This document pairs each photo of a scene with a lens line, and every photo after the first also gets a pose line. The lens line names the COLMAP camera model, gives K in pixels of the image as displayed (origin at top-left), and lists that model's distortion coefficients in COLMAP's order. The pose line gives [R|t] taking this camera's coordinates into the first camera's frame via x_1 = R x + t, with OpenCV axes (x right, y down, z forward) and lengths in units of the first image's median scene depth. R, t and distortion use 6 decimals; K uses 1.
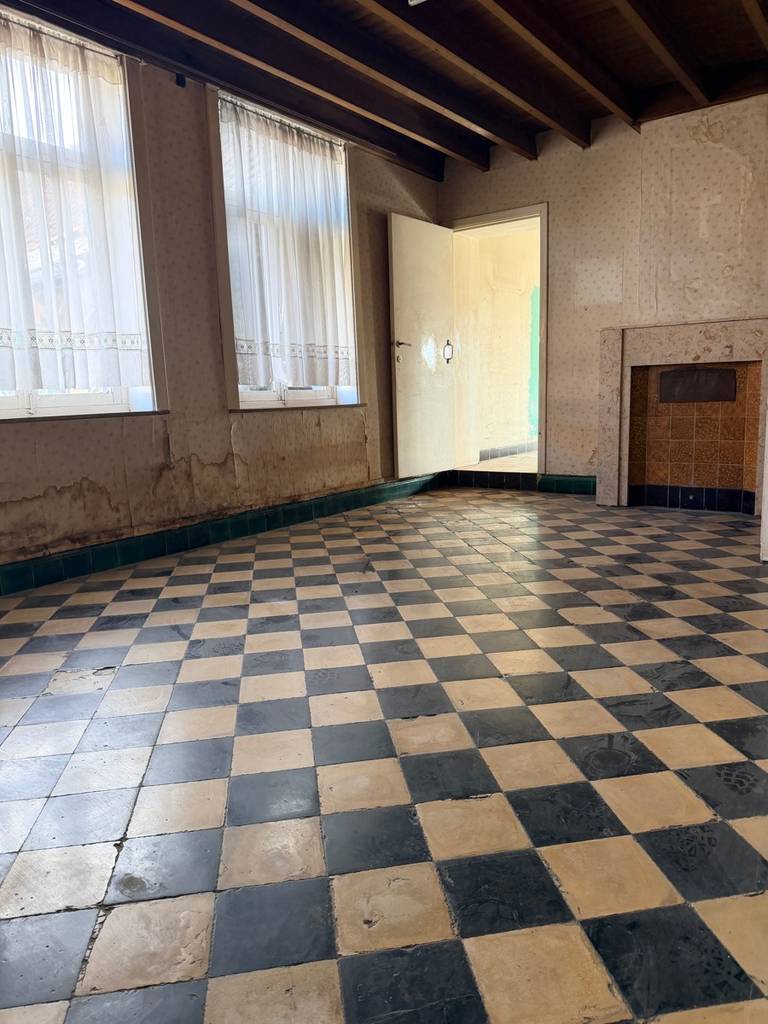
lens RADIAL K [[726.3, 0, 384.0], [0, 726.3, 512.0], [0, 0, 1]] dist [-0.008984, -0.010118]
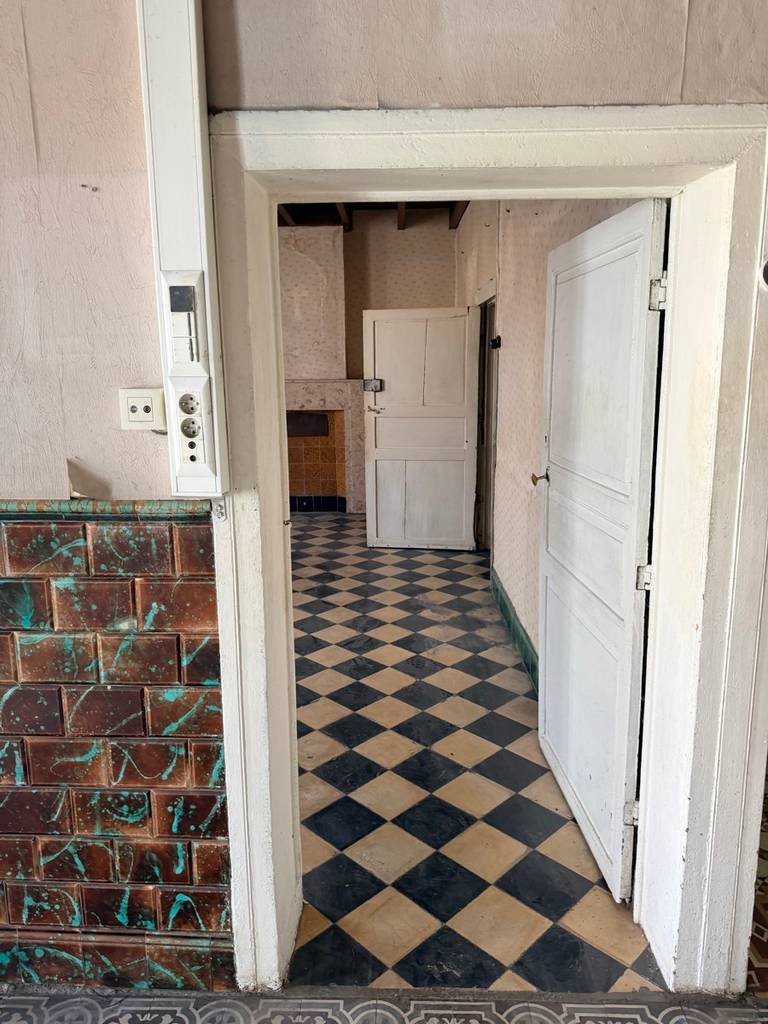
lens RADIAL K [[726.3, 0, 384.0], [0, 726.3, 512.0], [0, 0, 1]] dist [-0.008984, -0.010118]
pose [[0.805347, -0.098218, 0.584611, -0.298185], [0.078306, 0.995163, 0.059320, -0.079068], [-0.587610, -0.001995, 0.809142, -0.254311]]
